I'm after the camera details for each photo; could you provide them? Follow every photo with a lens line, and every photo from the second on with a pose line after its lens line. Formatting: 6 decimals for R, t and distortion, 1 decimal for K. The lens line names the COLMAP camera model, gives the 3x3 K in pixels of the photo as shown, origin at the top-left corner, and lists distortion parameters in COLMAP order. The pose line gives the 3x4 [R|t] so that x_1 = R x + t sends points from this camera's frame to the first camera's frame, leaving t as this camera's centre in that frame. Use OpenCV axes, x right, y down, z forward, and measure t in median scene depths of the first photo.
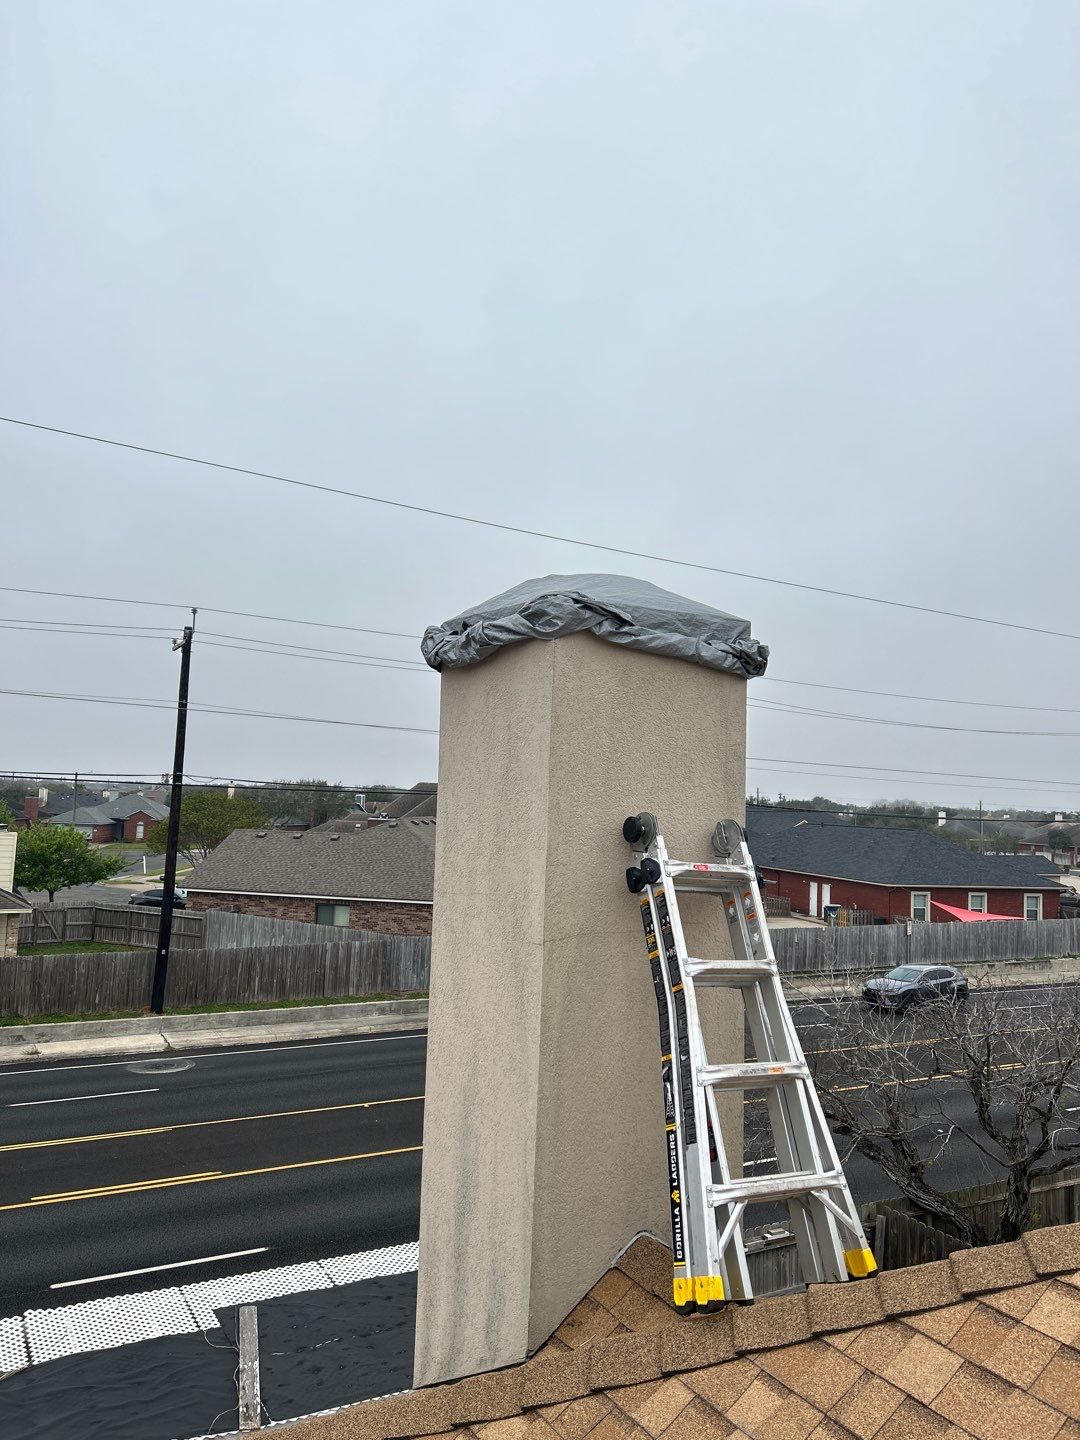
lens RADIAL K [[1099.6, 0, 538.6], [0, 1099.6, 716.7], [0, 0, 1]] dist [0.024328, -0.026810]
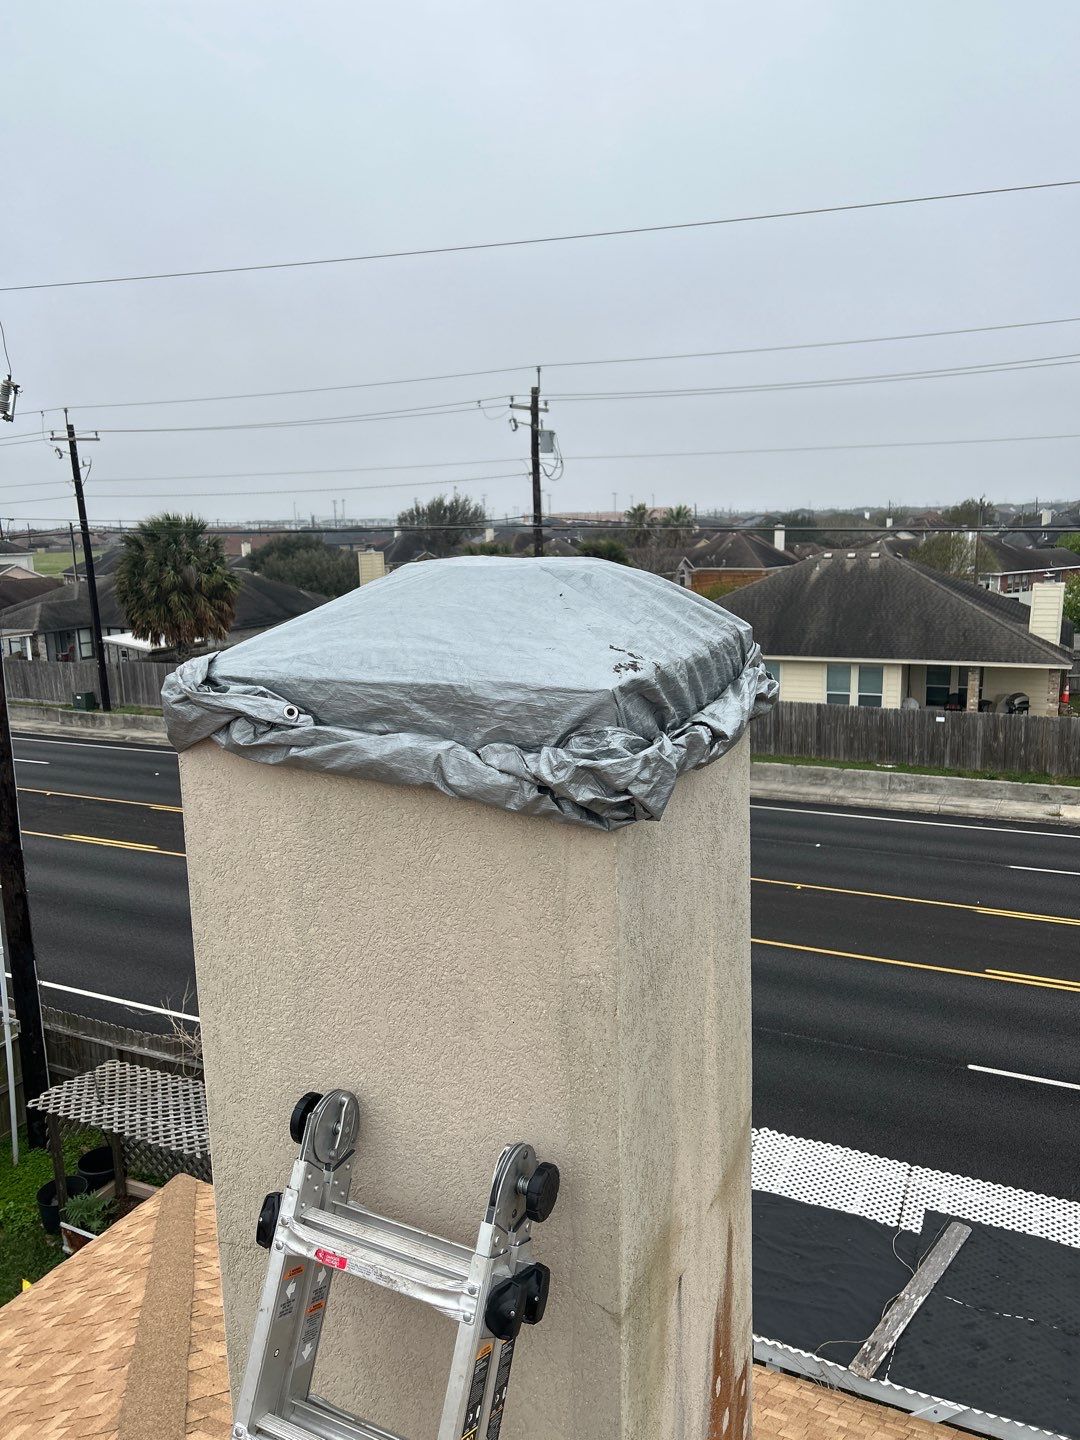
lens RADIAL K [[1081.2, 0, 536.2], [0, 1081.2, 722.7], [0, 0, 1]] dist [0.060624, -0.077916]
pose [[0.557635, 0.108059, -0.823023, 0.072527], [0.110989, 0.972882, 0.202935, -0.022830], [0.822633, -0.204510, 0.530519, 0.111637]]
